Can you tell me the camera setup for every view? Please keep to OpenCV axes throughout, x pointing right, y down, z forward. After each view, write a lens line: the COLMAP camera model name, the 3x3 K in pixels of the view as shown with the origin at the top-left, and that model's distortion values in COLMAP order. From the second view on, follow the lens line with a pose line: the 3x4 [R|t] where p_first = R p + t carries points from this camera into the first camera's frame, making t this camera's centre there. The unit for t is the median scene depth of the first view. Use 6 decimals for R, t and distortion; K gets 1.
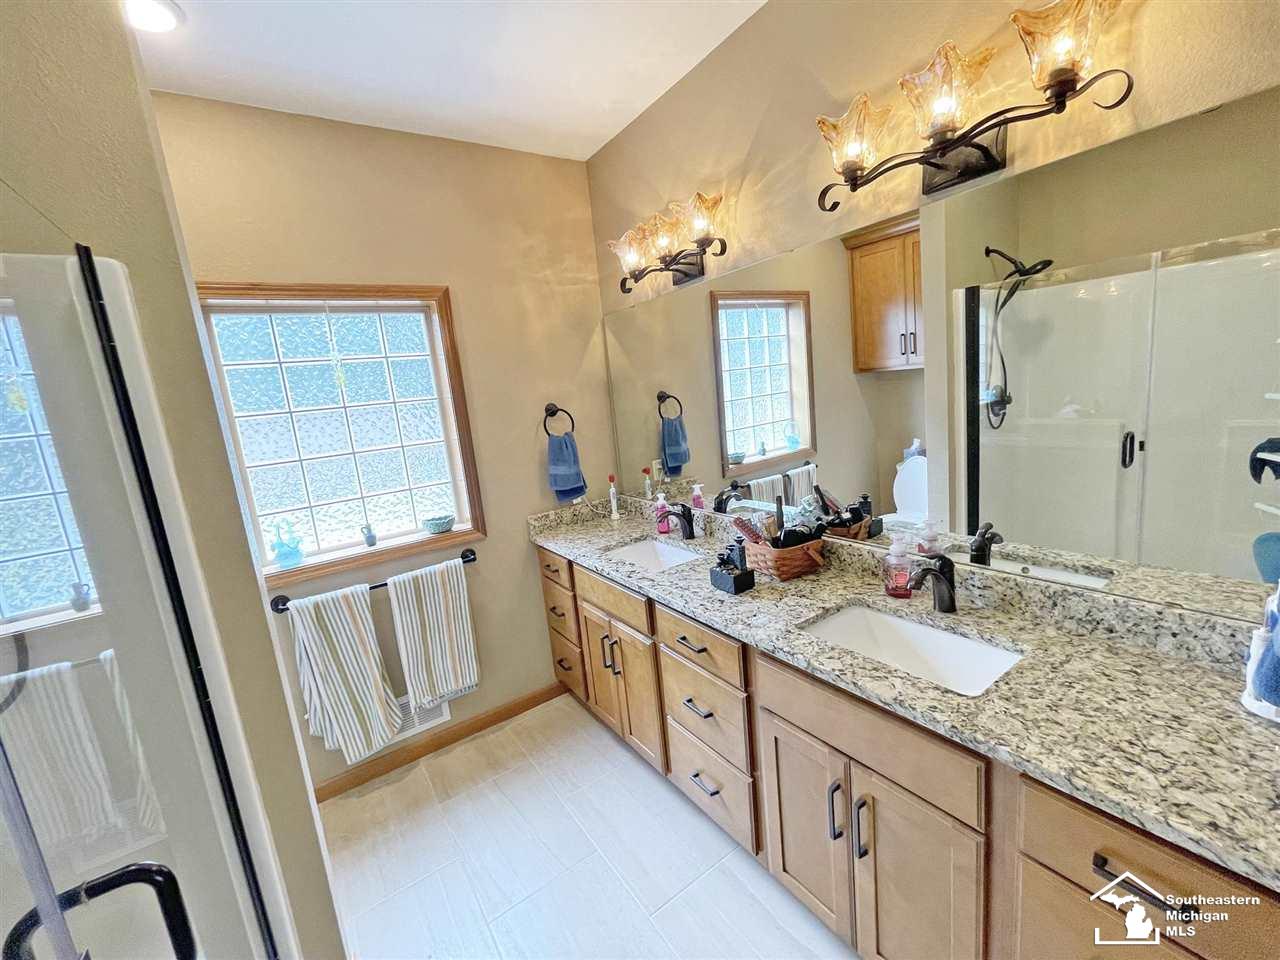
lens RADIAL K [[515.3, 0, 634.0], [0, 515.3, 483.6], [0, 0, 1]] dist [-0.001631, 0.001086]
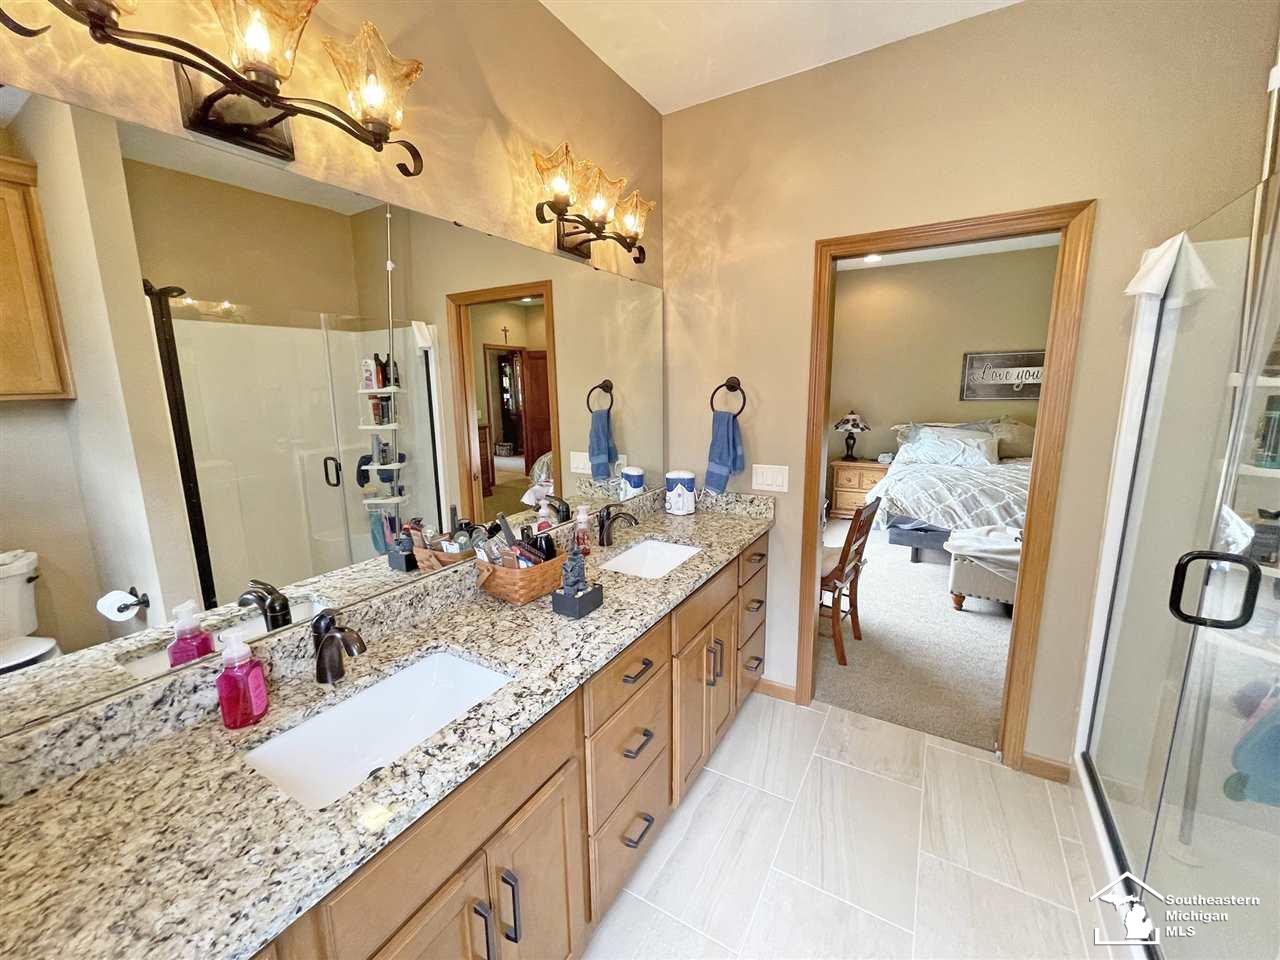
lens RADIAL K [[515.3, 0, 632.5], [0, 515.3, 475.8], [0, 0, 1]] dist [-0.001631, 0.001086]
pose [[-0.435204, -0.048725, 0.899013, -0.597008], [0.206989, 0.966373, 0.152577, -0.126411], [-0.876215, 0.252488, -0.410483, 1.180134]]
